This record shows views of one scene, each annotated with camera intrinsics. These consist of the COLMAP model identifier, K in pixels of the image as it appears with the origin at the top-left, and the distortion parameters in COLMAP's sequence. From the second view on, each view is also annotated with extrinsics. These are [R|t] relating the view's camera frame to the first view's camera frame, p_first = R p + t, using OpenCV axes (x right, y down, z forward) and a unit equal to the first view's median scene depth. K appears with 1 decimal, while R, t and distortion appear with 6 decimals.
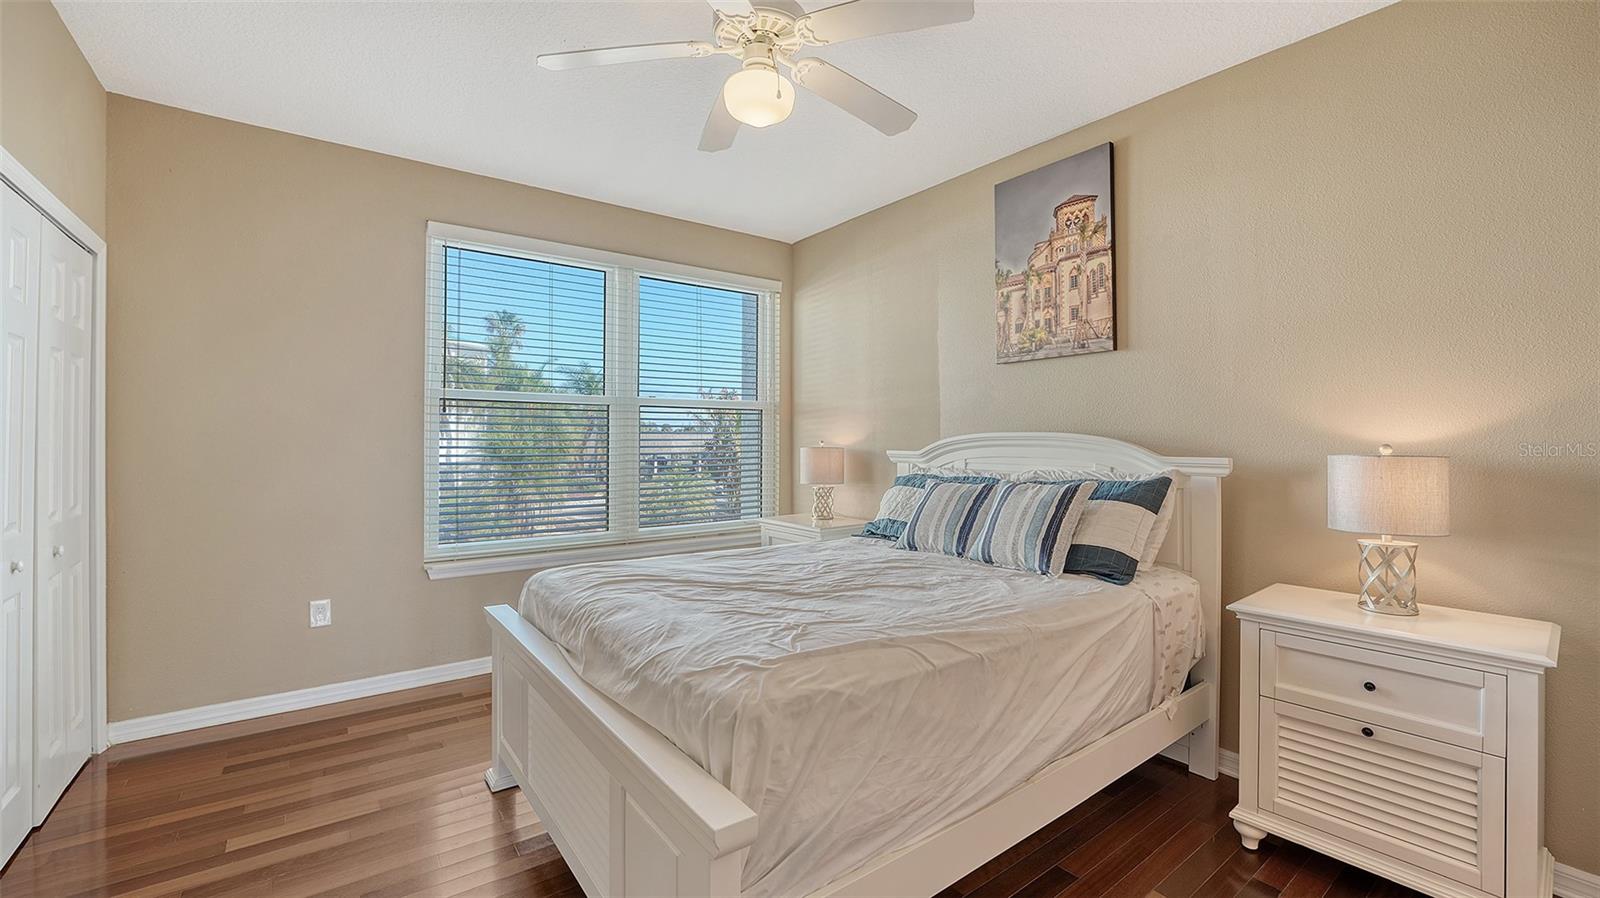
lens RADIAL K [[646.7, 0, 793.9], [0, 646.7, 427.4], [0, 0, 1]] dist [-0.019029, -0.000147]
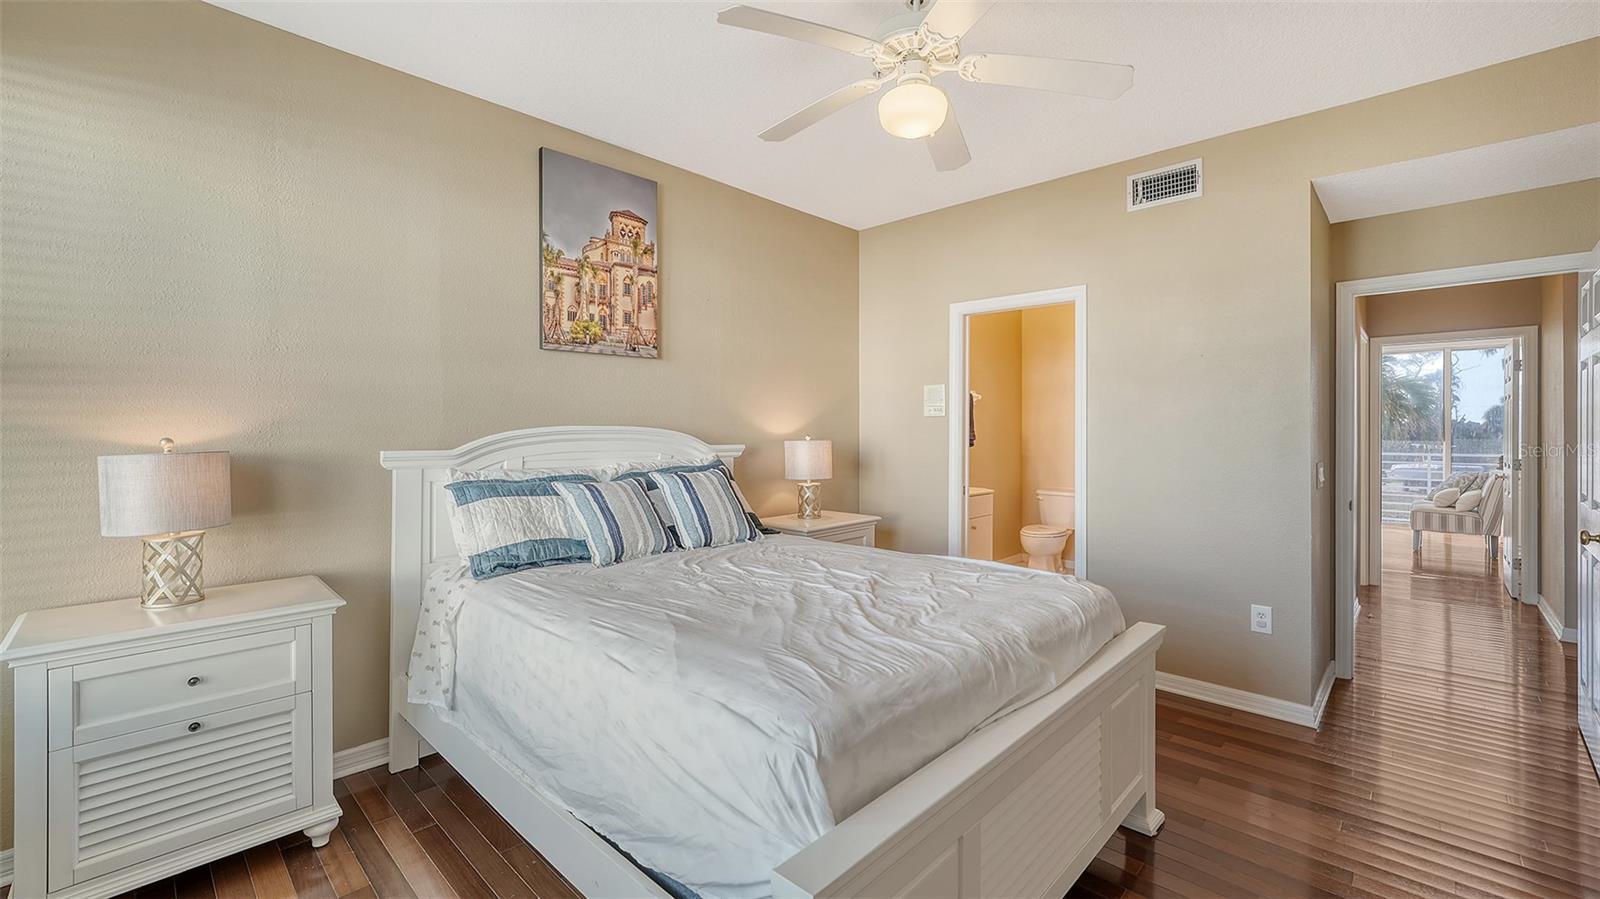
lens RADIAL K [[646.7, 0, 793.9], [0, 646.7, 427.9], [0, 0, 1]] dist [-0.019029, -0.000147]
pose [[-0.154493, -0.001874, 0.987992, -0.674652], [-0.022917, 0.999736, -0.001688, 0.005797], [-0.987728, -0.022903, -0.154496, 0.855551]]
